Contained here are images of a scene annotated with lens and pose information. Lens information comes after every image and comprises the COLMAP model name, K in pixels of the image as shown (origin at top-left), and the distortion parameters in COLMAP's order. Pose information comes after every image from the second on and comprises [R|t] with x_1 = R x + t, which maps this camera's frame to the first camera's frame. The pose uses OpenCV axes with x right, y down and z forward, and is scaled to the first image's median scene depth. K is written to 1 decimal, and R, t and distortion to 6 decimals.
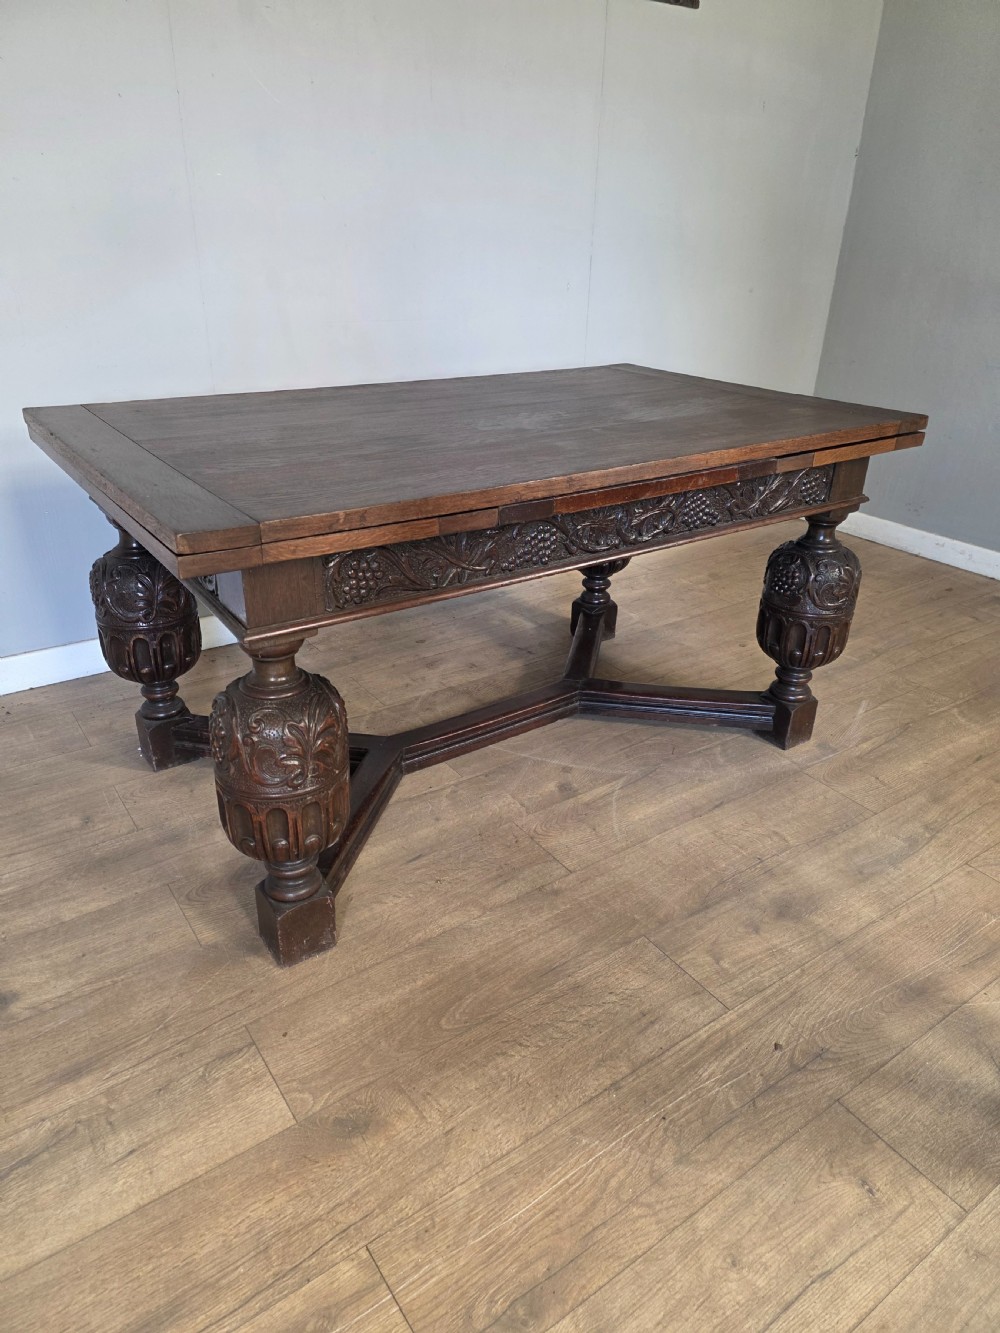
lens RADIAL K [[894.9, 0, 509.5], [0, 894.9, 654.1], [0, 0, 1]] dist [0.062517, -0.064804]
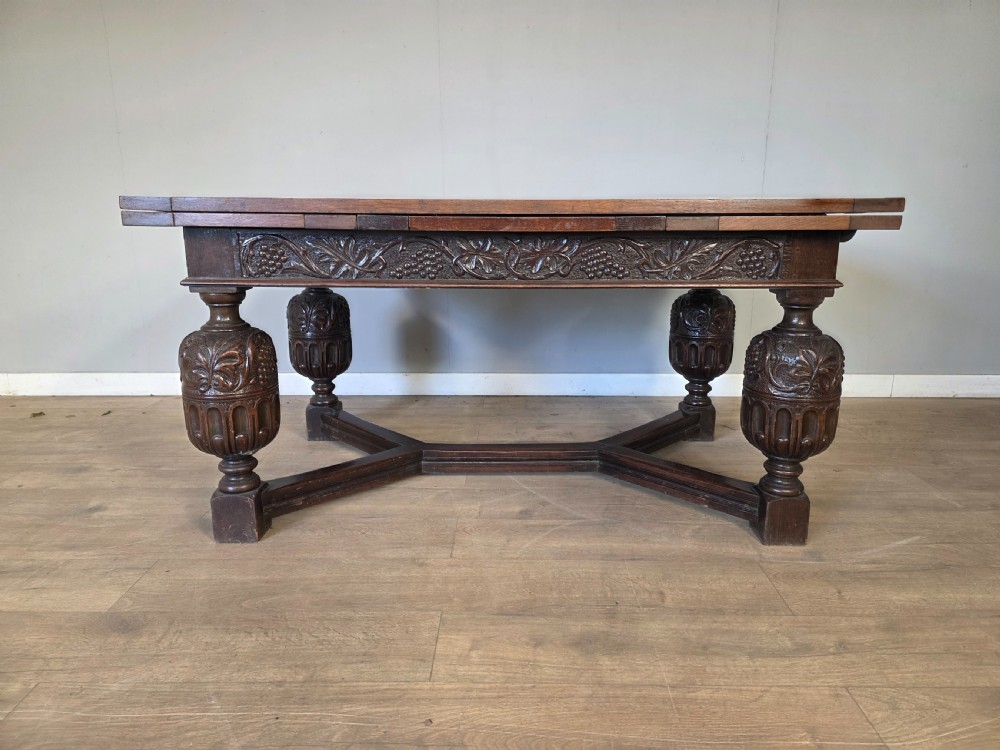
lens RADIAL K [[671.3, 0, 512.3], [0, 671.3, 361.3], [0, 0, 1]] dist [0.062517, -0.064804]
pose [[0.815616, 0.103034, -0.569346, 0.688729], [-0.230736, 0.960307, -0.156754, 0.135105], [0.530595, 0.259219, 0.807015, 0.313004]]
